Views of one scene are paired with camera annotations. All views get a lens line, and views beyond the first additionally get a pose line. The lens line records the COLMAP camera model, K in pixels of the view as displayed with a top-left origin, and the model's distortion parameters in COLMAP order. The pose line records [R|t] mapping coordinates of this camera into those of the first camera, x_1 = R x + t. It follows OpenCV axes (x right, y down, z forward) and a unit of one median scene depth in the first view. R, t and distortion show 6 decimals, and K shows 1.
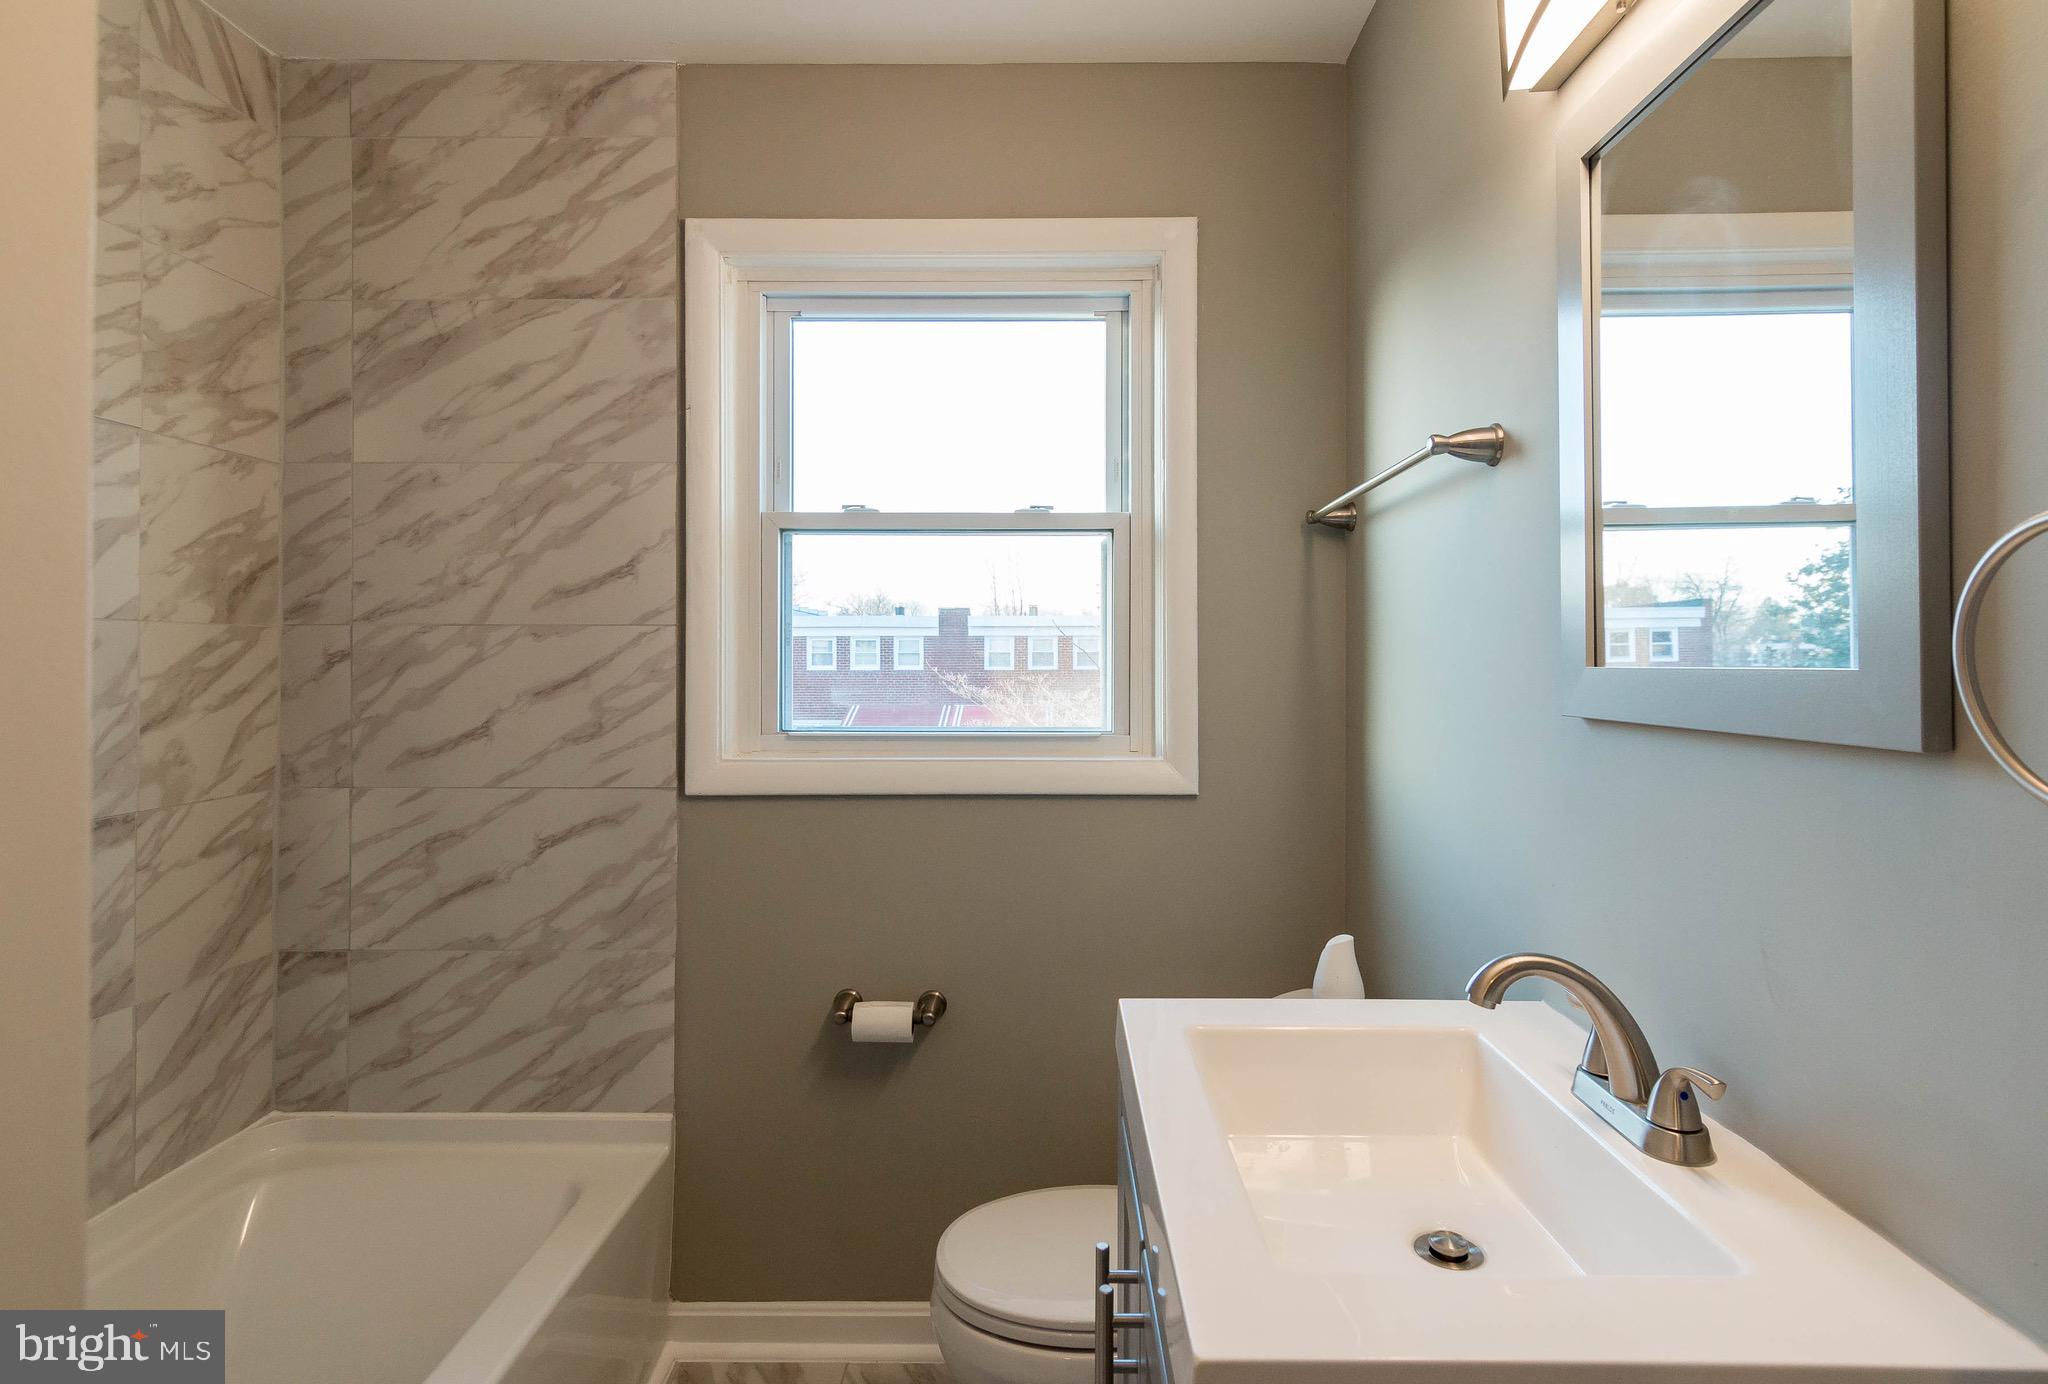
lens RADIAL K [[1059.5, 0, 1023.6], [0, 1059.5, 688.1], [0, 0, 1]] dist [-0.007616, 0.004394]
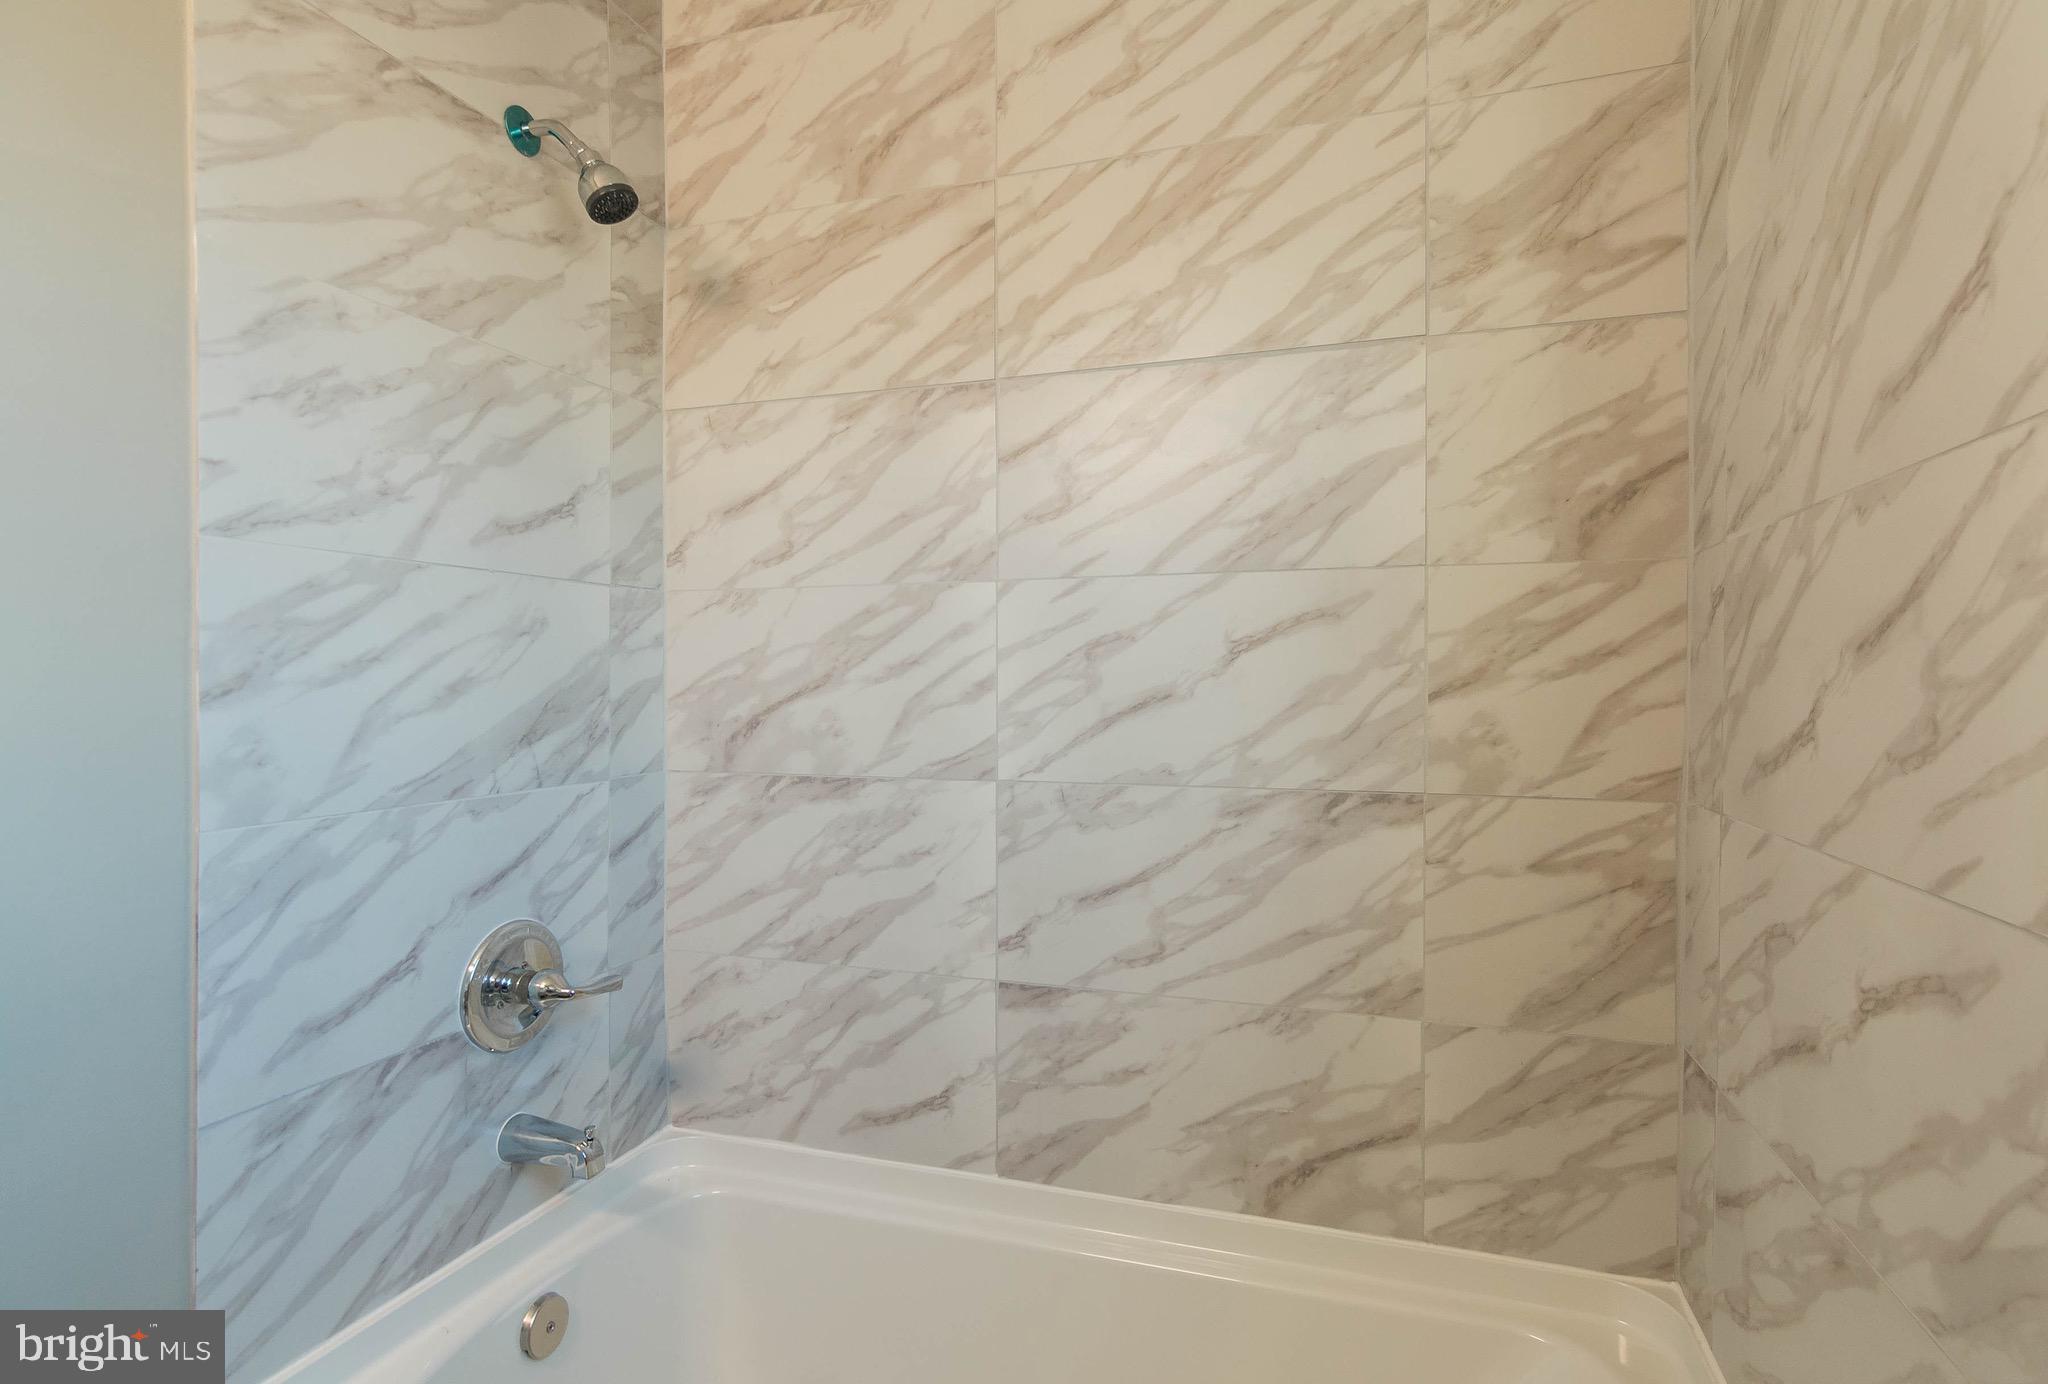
lens RADIAL K [[1059.5, 0, 1023.6], [0, 1059.5, 688.1], [0, 0, 1]] dist [-0.007616, 0.004394]
pose [[-0.299368, 0.009229, -0.954093, 0.057022], [-0.028202, 0.999431, 0.018517, 0.025327], [0.953721, 0.032451, -0.298937, 0.891229]]
